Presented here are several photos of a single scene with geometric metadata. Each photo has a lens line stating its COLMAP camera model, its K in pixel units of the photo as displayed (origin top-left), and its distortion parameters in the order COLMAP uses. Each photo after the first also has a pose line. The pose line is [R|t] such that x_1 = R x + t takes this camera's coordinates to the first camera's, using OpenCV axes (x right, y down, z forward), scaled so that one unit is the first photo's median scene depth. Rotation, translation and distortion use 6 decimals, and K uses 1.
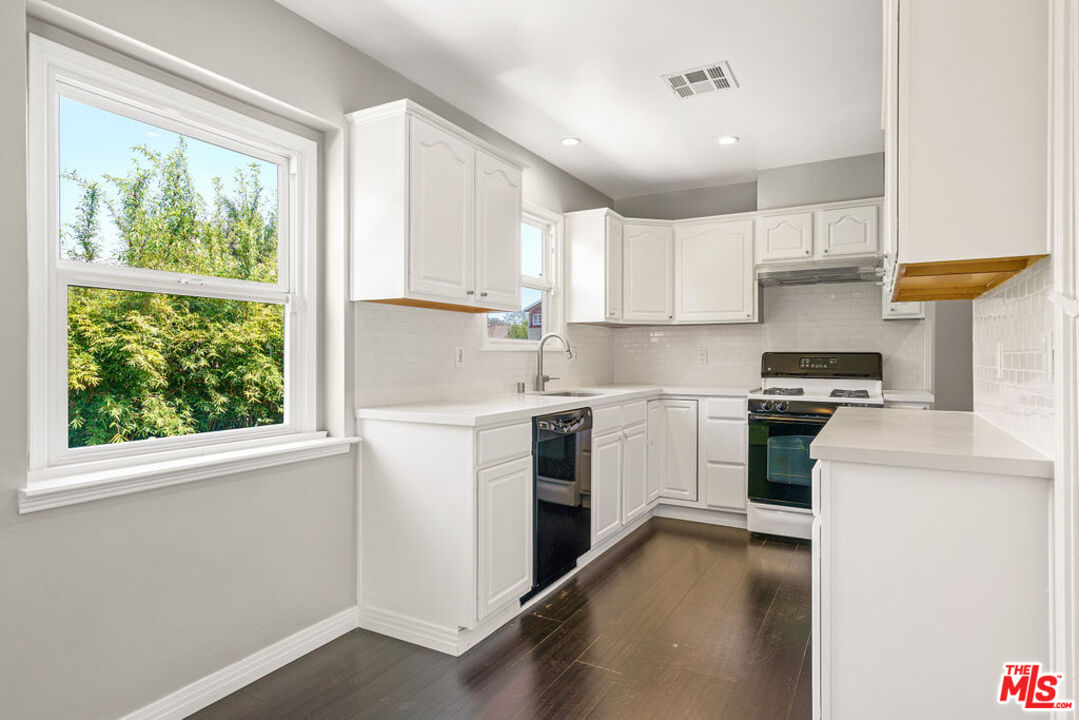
lens RADIAL K [[596.3, 0, 539.8], [0, 596.3, 356.4], [0, 0, 1]] dist [0.004092, -0.000476]
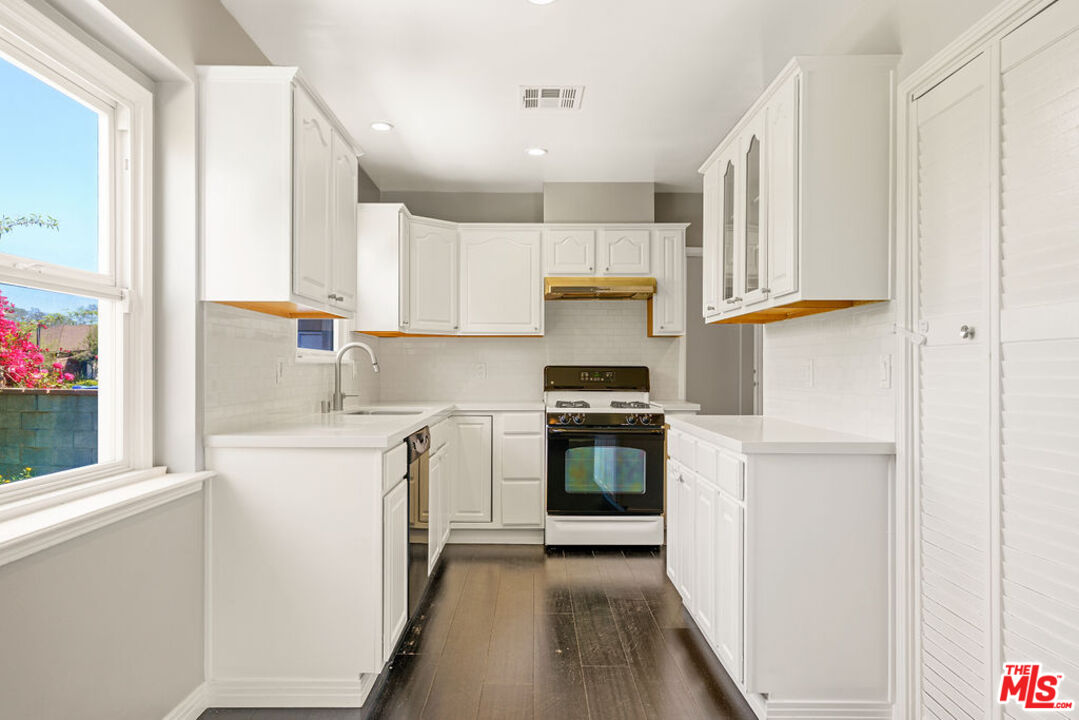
lens RADIAL K [[723.2, 0, 521.3], [0, 723.2, 374.2], [0, 0, 1]] dist [0.001004, 0.005056]
pose [[0.874190, -0.003180, 0.485574, -0.281013], [-0.000031, 0.999978, 0.006605, -0.001049], [-0.485584, -0.005789, 0.874171, -0.036384]]
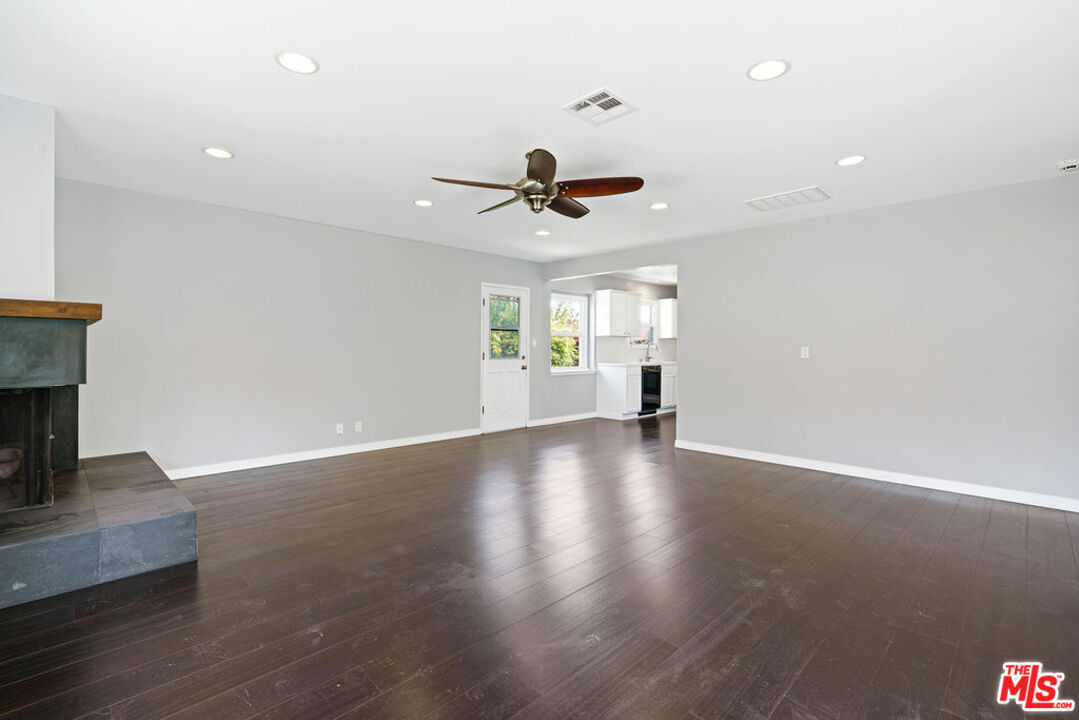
lens RADIAL K [[492.8, 0, 545.7], [0, 492.8, 330.8], [0, 0, 1]] dist [-0.002191, 0.001448]
pose [[0.964726, -0.003847, -0.263226, 0.162868], [-0.006681, 0.999213, -0.039089, 0.002796], [0.263170, 0.039468, 0.963942, -1.587347]]
